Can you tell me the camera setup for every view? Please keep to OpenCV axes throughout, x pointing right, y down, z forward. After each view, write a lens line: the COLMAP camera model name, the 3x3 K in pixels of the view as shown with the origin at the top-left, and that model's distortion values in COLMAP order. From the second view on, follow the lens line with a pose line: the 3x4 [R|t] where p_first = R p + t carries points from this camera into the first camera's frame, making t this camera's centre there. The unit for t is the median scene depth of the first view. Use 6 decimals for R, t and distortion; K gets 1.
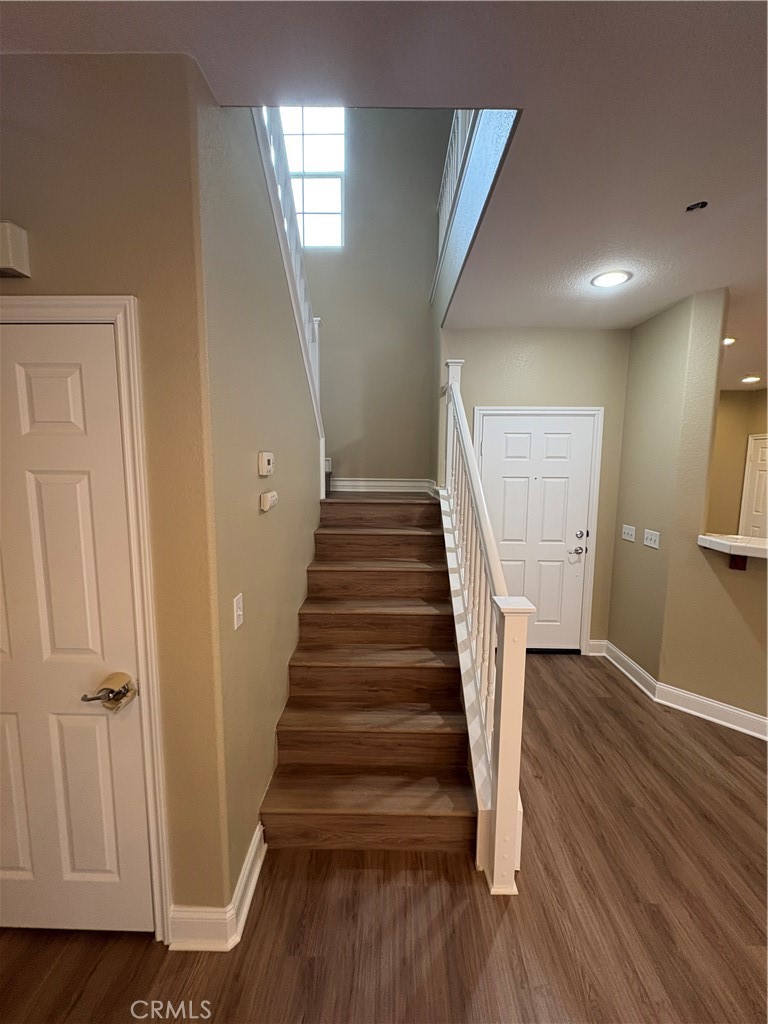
lens RADIAL K [[406.1, 0, 385.4], [0, 406.1, 508.2], [0, 0, 1]] dist [0.002196, 0.000215]
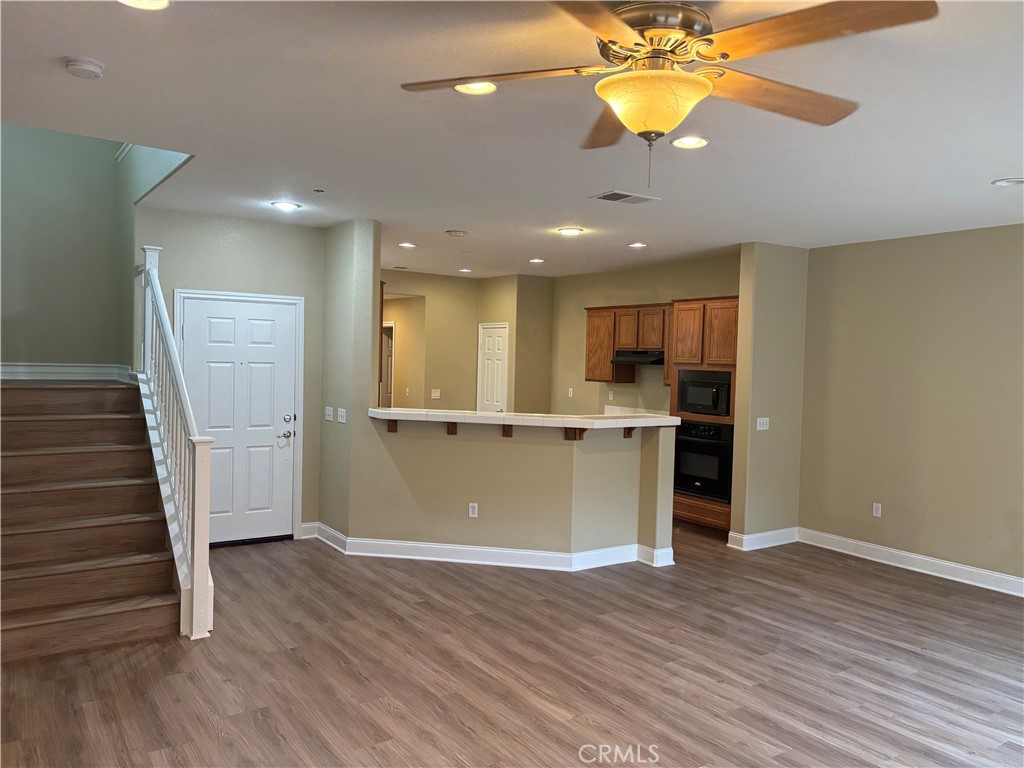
lens RADIAL K [[778.8, 0, 512.0], [0, 778.8, 384.0], [0, 0, 1]] dist [0.034339, -0.033481]
pose [[0.818059, -0.008327, 0.575074, -0.227193], [0.043835, 0.997889, -0.047907, 0.116047], [-0.573462, 0.064399, 0.816697, -1.119082]]
